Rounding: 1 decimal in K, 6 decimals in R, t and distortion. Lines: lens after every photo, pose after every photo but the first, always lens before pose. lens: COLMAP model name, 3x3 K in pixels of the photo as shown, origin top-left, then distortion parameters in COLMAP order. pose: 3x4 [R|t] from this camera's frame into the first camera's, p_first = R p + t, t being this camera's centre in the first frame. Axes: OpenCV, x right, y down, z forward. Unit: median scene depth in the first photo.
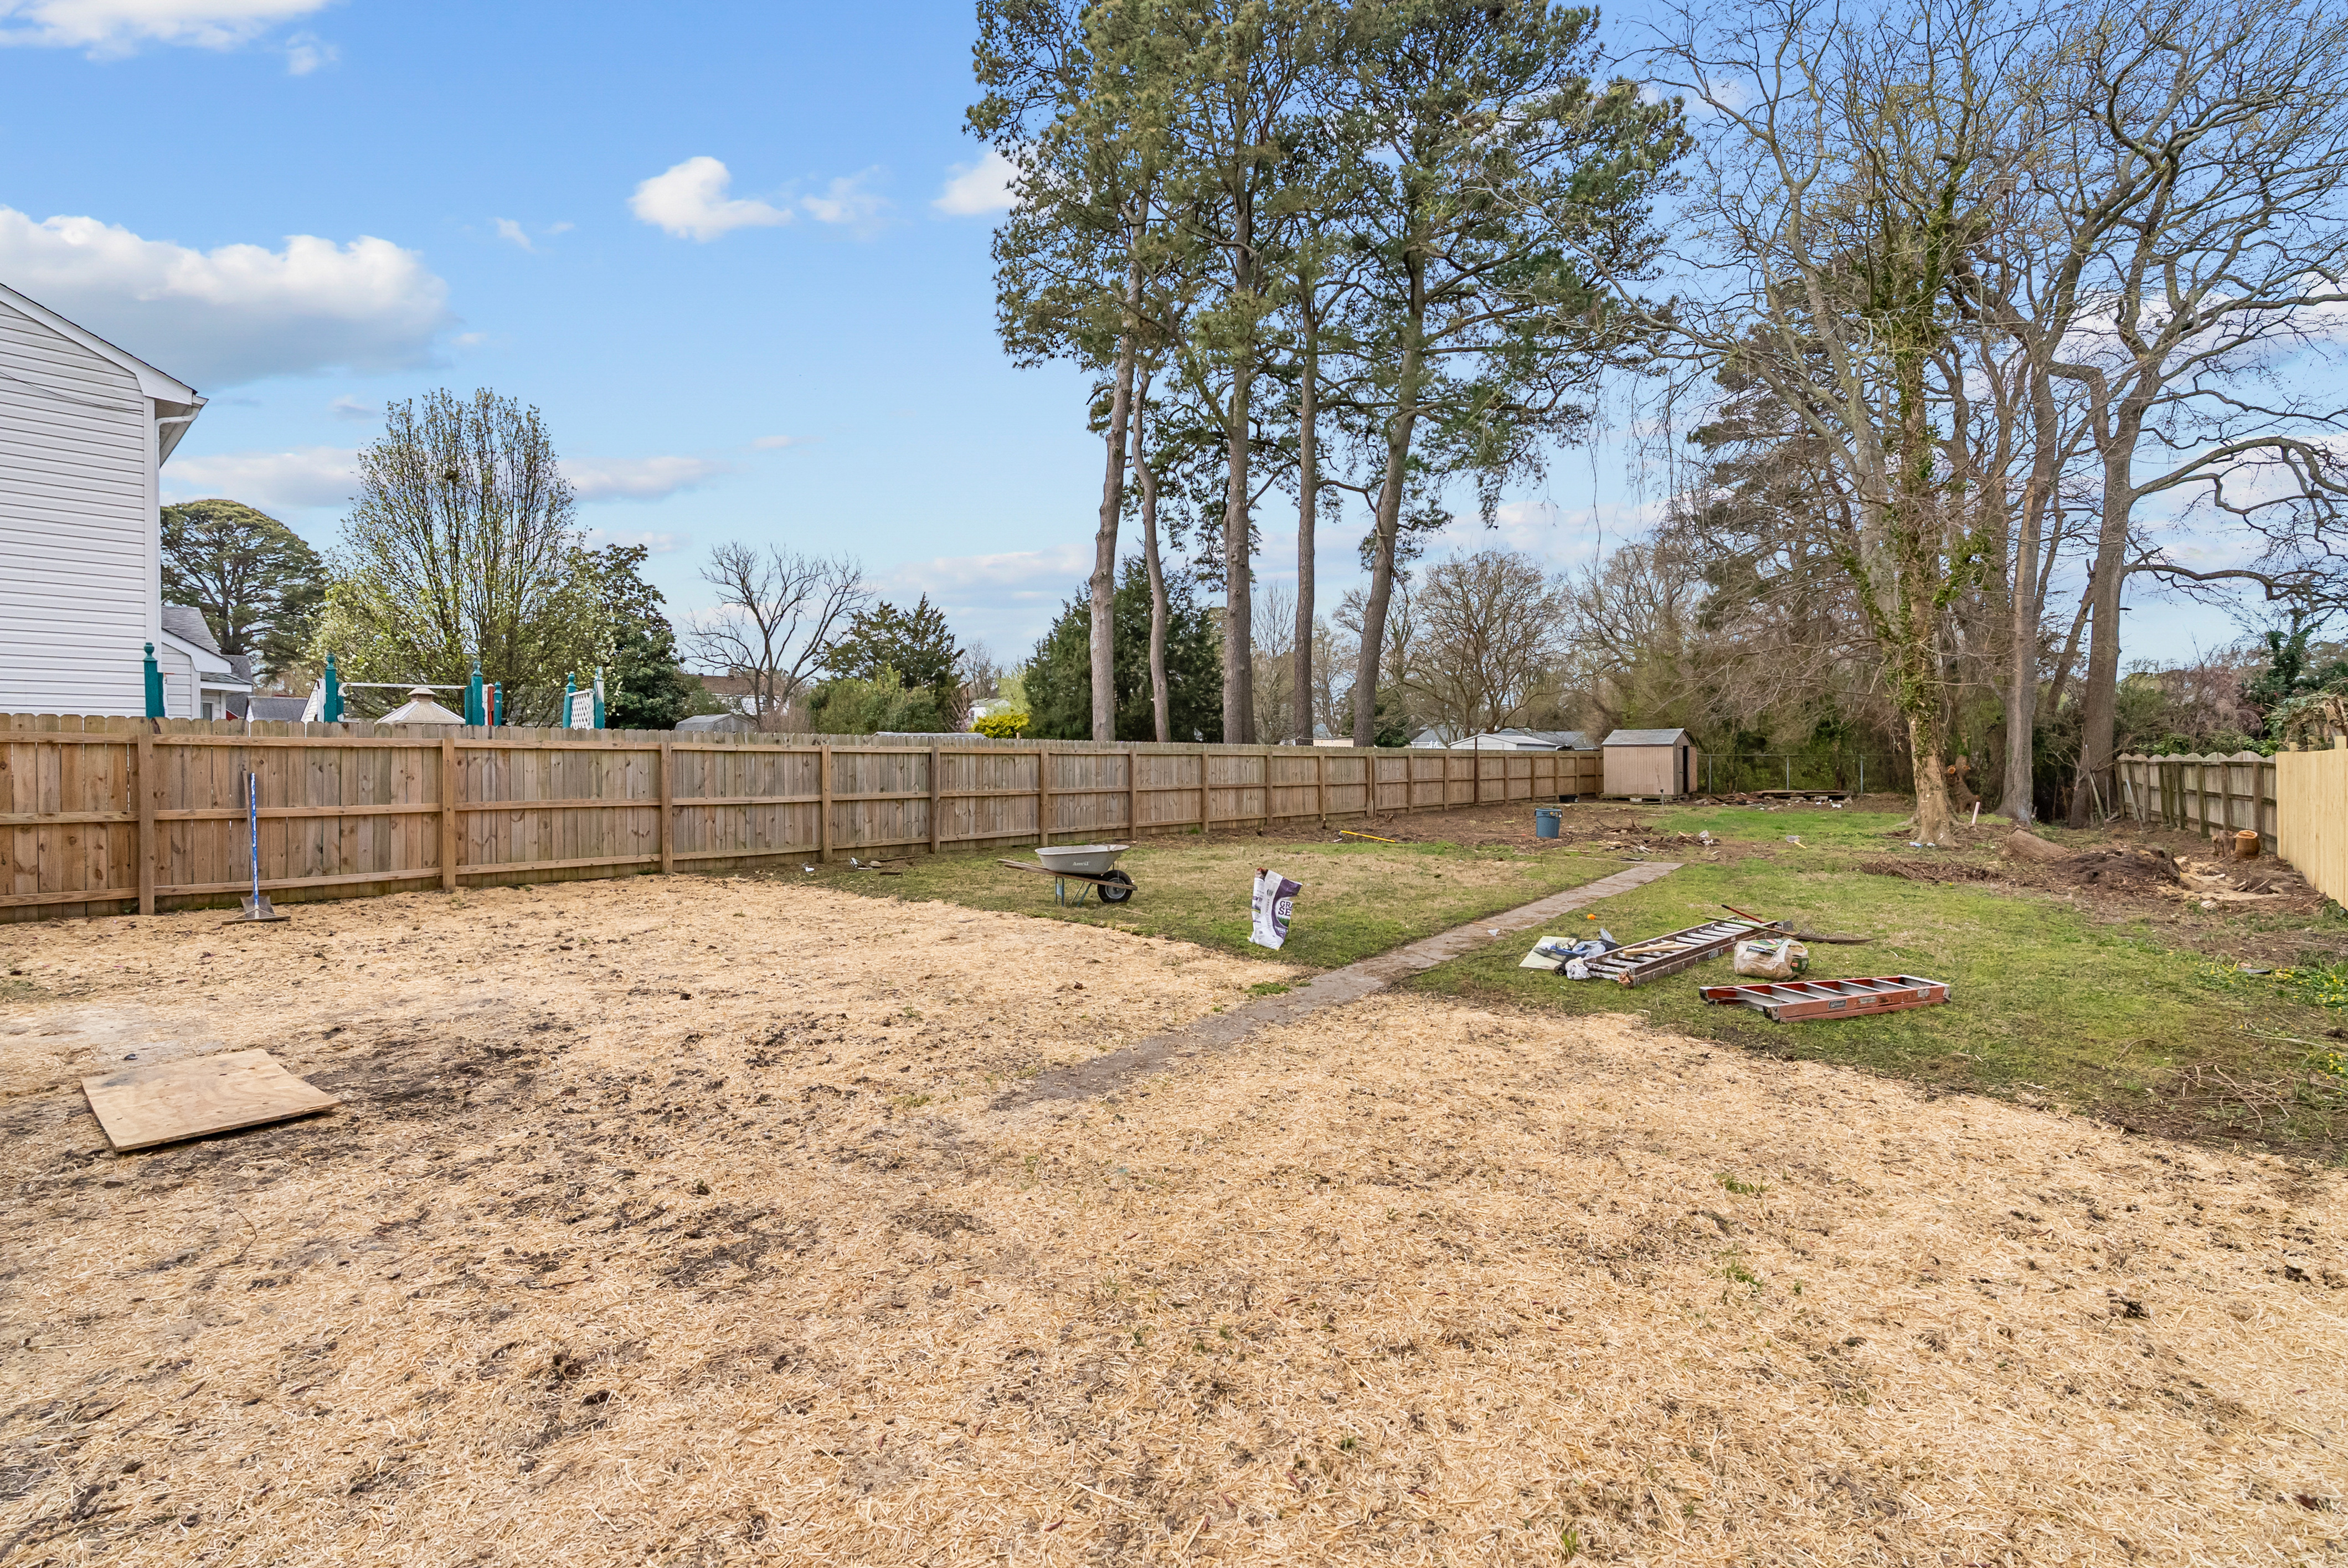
lens RADIAL K [[1075.5, 0, 1177.3], [0, 1075.5, 774.9], [0, 0, 1]] dist [-0.000967, 0.001265]
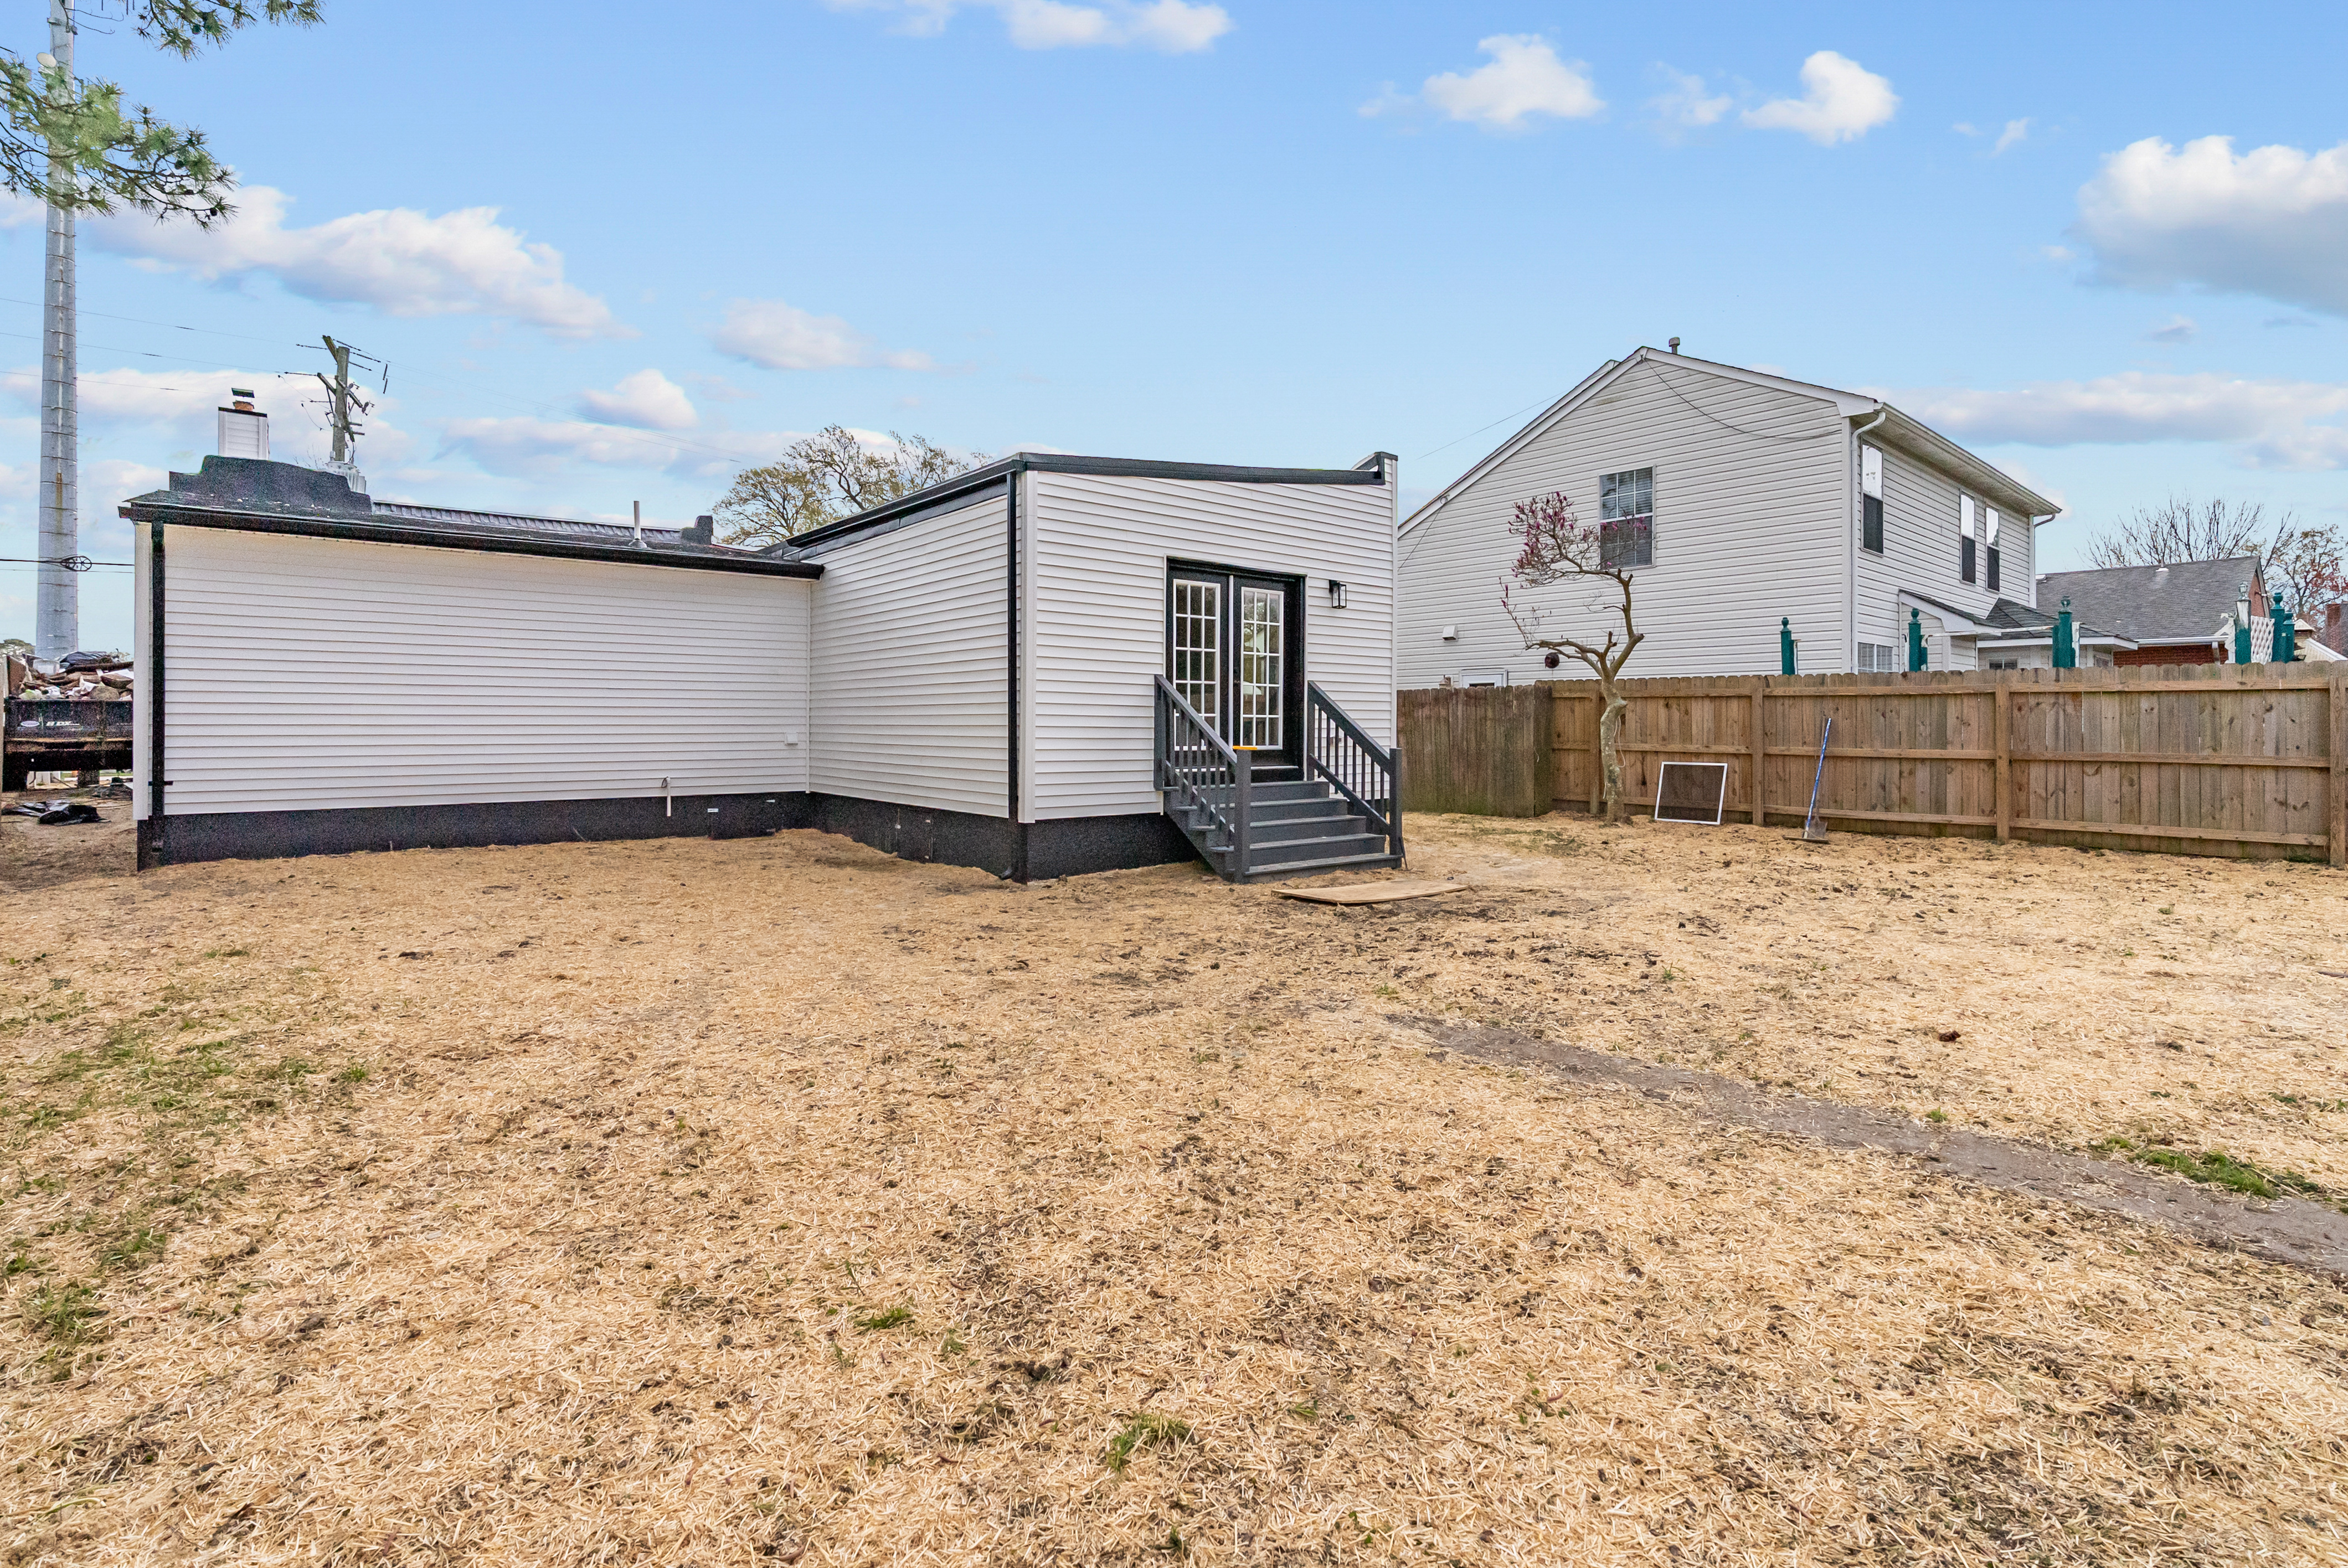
lens RADIAL K [[1075.5, 0, 1152.3], [0, 1075.5, 737.7], [0, 0, 1]] dist [-0.000967, 0.001265]
pose [[-0.170378, 0.012300, -0.985302, 0.409059], [-0.015441, 0.999766, 0.015150, 0.012353], [0.985258, 0.017796, -0.170148, 0.431258]]
